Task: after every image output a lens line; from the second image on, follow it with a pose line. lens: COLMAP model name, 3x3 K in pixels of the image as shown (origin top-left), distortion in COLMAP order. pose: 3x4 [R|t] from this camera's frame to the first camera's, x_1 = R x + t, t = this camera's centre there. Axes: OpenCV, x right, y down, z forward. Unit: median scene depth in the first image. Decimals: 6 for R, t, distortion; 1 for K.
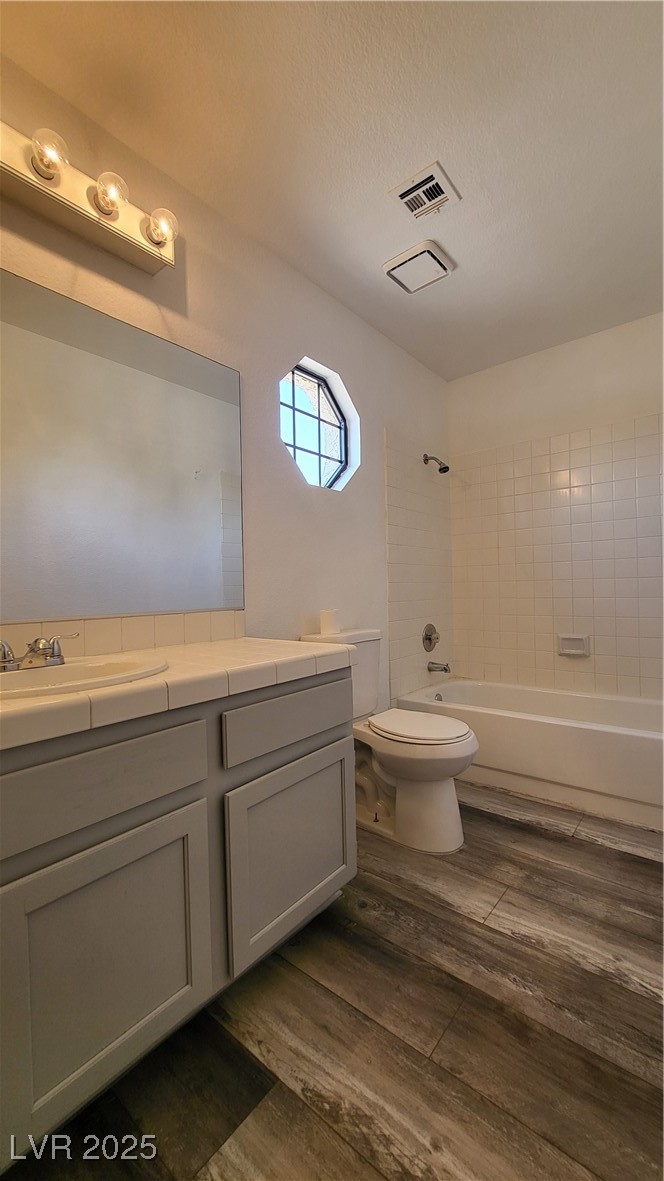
lens RADIAL K [[466.6, 0, 335.1], [0, 466.6, 589.2], [0, 0, 1]] dist [-0.004279, -0.000249]
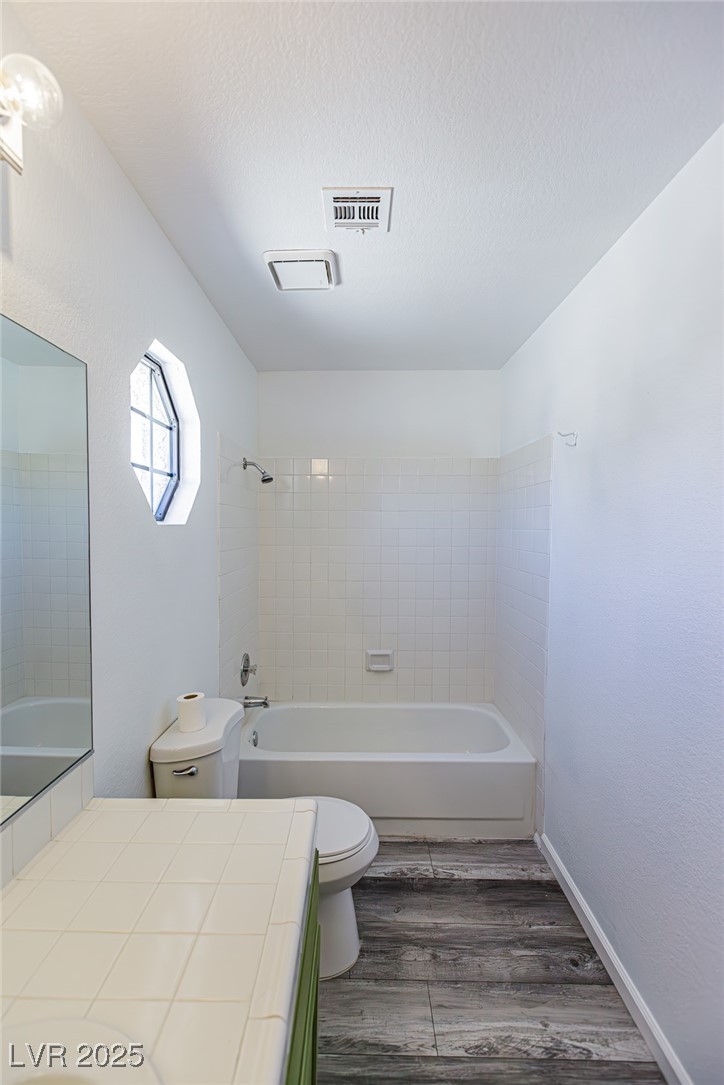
lens RADIAL K [[478.1, 0, 354.4], [0, 478.1, 546.9], [0, 0, 1]] dist [-0.001256, -0.001299]
pose [[0.788954, 0.003085, 0.614445, -0.310305], [-0.018668, 0.999646, 0.018951, -0.242624], [-0.614169, -0.026422, 0.788732, 0.291287]]
